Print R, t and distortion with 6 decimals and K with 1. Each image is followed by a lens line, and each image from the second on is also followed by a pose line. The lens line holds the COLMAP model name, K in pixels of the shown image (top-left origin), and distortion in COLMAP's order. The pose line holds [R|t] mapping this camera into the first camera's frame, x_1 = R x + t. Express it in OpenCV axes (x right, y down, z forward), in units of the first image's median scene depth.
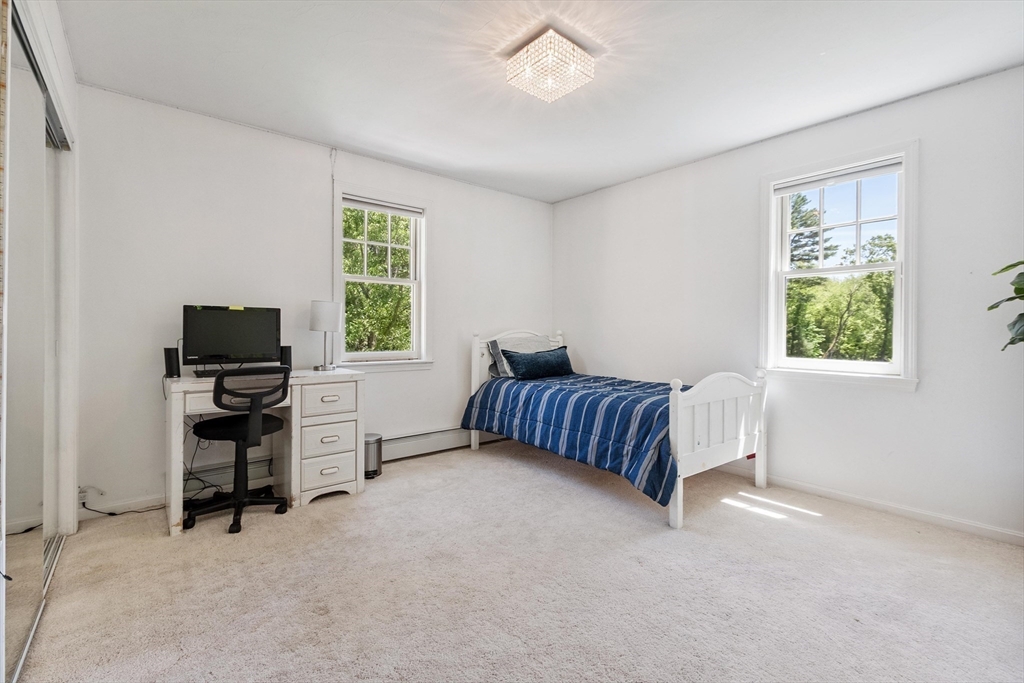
lens RADIAL K [[451.2, 0, 513.0], [0, 451.2, 334.4], [0, 0, 1]] dist [-0.000377, -0.000006]
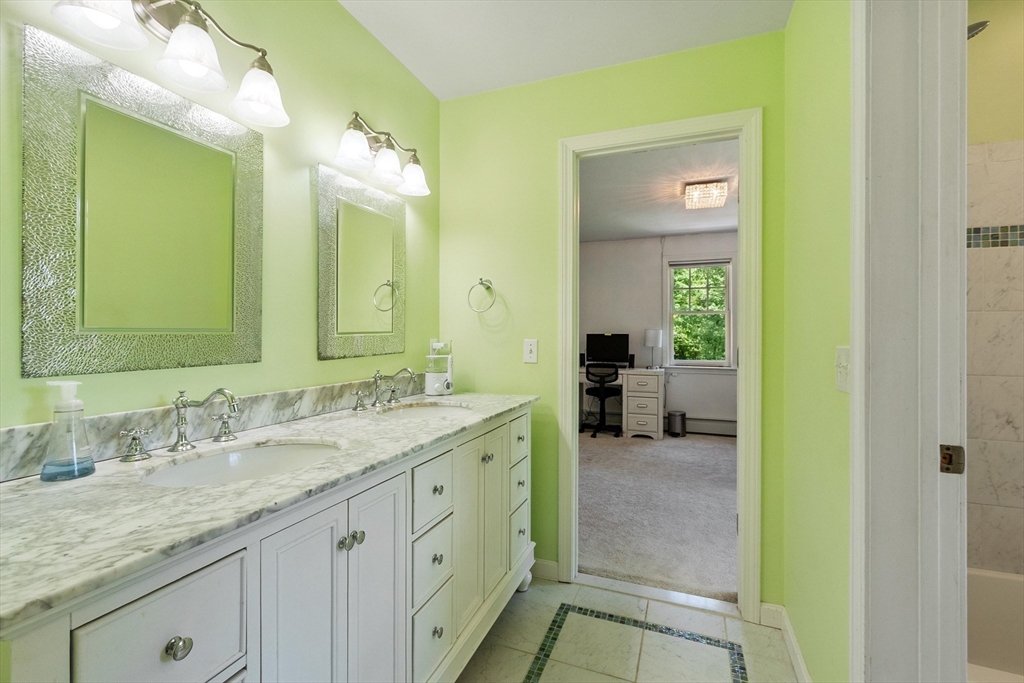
lens RADIAL K [[451.2, 0, 513.0], [0, 451.2, 334.4], [0, 0, 1]] dist [-0.000377, -0.000006]
pose [[0.497607, -0.009121, -0.867354, 0.983179], [-0.009924, 0.999819, -0.016207, -0.023725], [0.867346, 0.016673, 0.497427, -0.395005]]
